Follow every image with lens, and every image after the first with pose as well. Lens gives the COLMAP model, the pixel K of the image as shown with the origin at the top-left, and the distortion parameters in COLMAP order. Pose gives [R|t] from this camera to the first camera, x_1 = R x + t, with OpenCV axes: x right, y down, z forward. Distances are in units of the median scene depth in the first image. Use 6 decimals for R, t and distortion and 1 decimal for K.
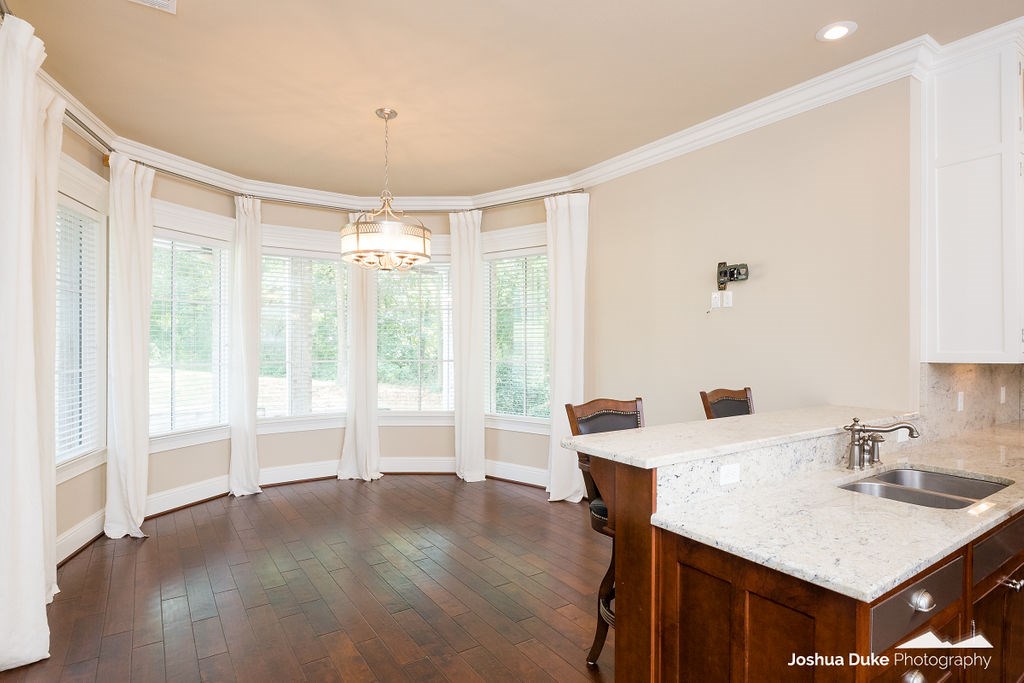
lens RADIAL K [[542.6, 0, 511.2], [0, 542.6, 340.7], [0, 0, 1]] dist [-0.004439, -0.001981]
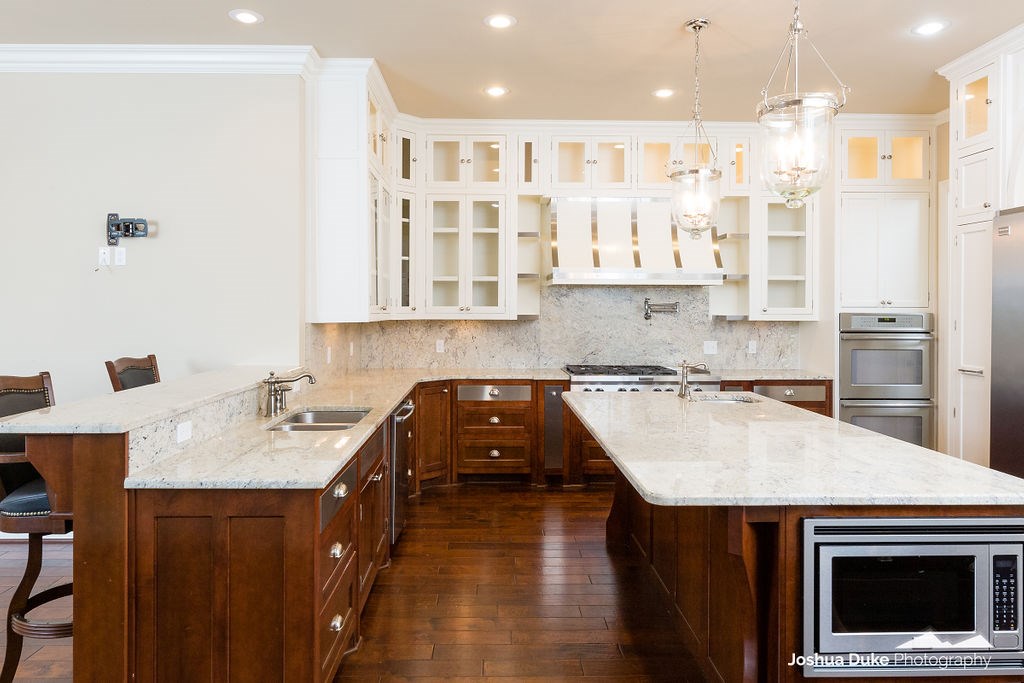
lens RADIAL K [[582.1, 0, 503.7], [0, 582.1, 316.9], [0, 0, 1]] dist [-0.008974, -0.001784]
pose [[0.545479, -0.017643, 0.837939, -0.114536], [-0.001290, 0.999760, 0.021890, -0.000232], [-0.838124, -0.013021, 0.545325, -0.073124]]
